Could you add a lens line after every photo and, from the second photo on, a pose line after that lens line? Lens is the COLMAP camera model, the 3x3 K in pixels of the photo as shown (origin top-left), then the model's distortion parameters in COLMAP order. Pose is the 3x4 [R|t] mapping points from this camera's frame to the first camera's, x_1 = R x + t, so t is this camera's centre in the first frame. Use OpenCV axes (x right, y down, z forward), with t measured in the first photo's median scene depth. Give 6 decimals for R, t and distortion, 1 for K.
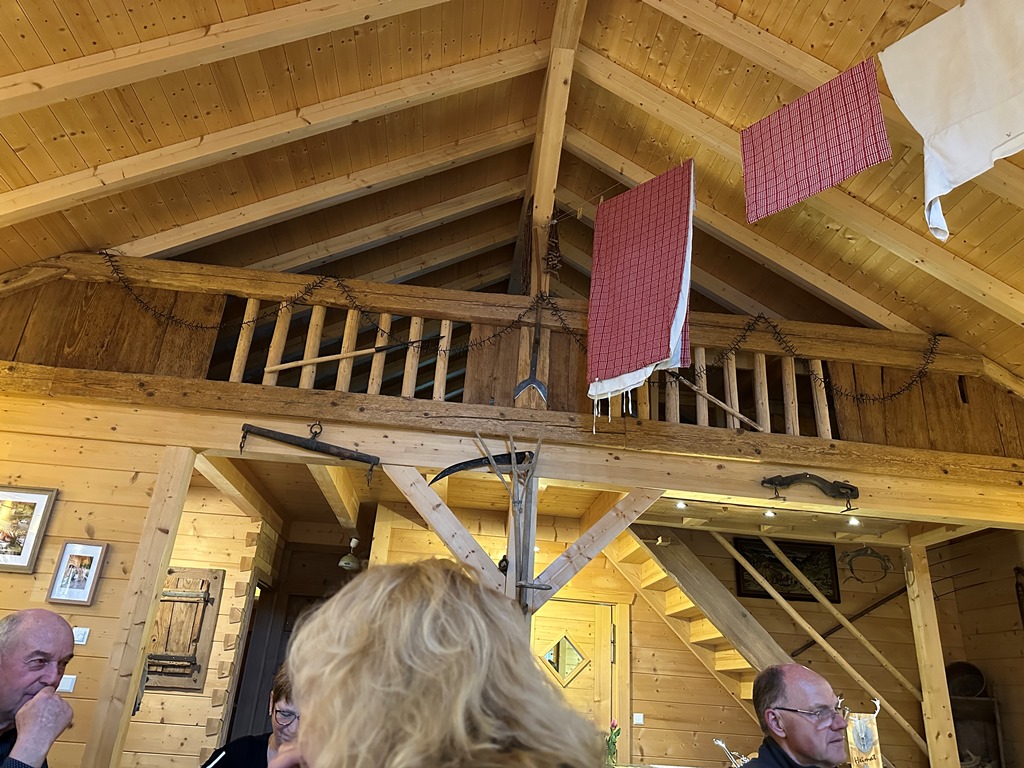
lens RADIAL K [[724.0, 0, 509.9], [0, 724.0, 388.6], [0, 0, 1]] dist [0.039410, -0.044840]
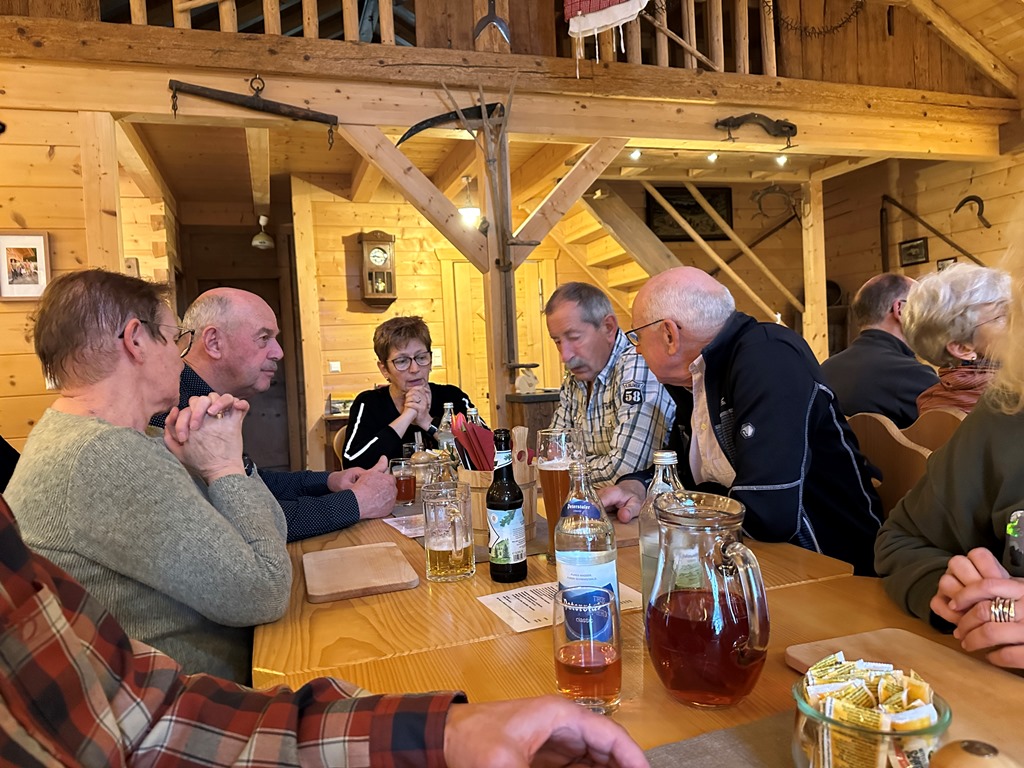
lens RADIAL K [[724.0, 0, 505.1], [0, 724.0, 389.9], [0, 0, 1]] dist [0.039410, -0.044840]
pose [[0.969112, -0.125257, 0.212442, -0.204617], [0.021339, 0.900776, 0.433760, 0.012990], [-0.245695, -0.415829, 0.875626, 0.016527]]
